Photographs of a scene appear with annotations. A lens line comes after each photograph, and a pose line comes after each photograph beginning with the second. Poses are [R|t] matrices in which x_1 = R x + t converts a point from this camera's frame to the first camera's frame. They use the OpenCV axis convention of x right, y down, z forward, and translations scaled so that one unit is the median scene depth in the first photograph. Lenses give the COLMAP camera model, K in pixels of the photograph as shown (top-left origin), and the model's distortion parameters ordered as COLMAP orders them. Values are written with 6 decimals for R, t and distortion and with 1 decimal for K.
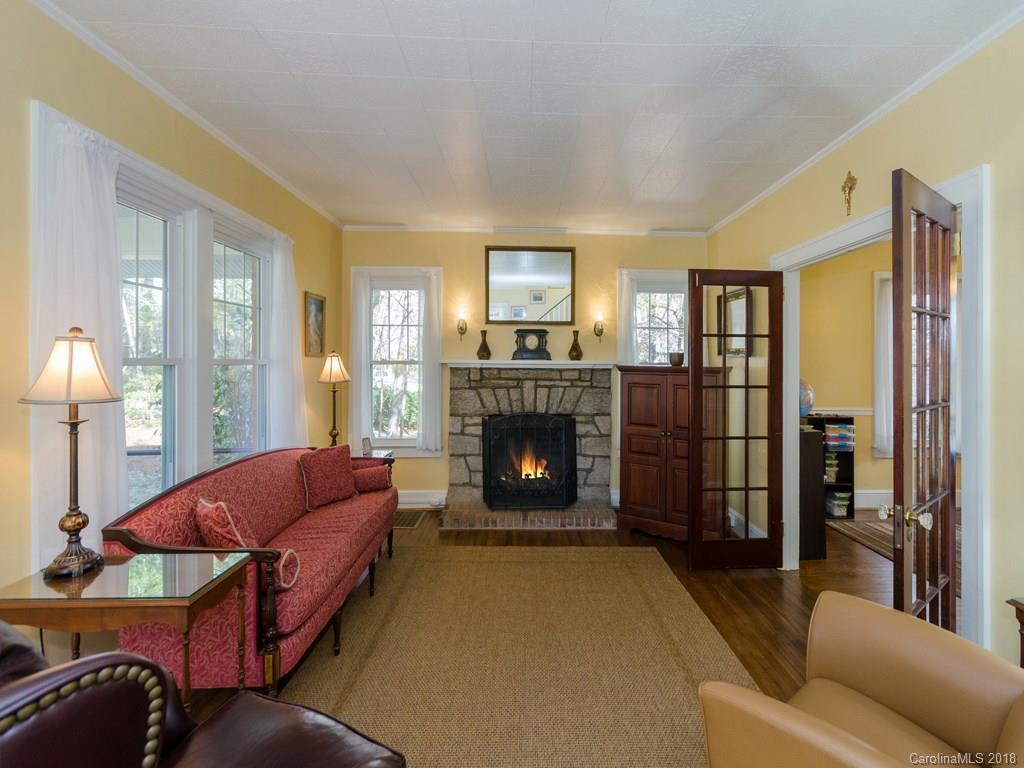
lens RADIAL K [[458.3, 0, 510.3], [0, 458.3, 369.0], [0, 0, 1]] dist [-0.003206, -0.000393]
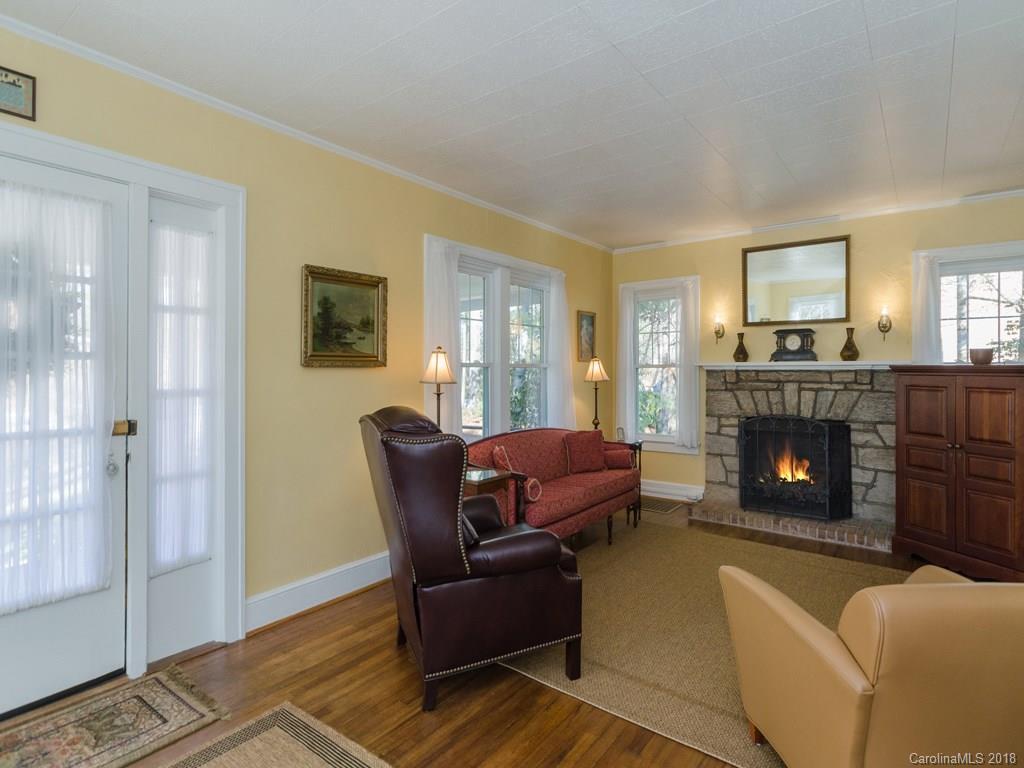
lens RADIAL K [[536.7, 0, 512.0], [0, 536.7, 384.0], [0, 0, 1]] dist [0.000331, -0.000571]
pose [[0.784876, 0.007014, -0.619614, 0.279692], [-0.002212, 0.999961, 0.008517, 0.019370], [0.619649, -0.005314, 0.784861, -0.240337]]
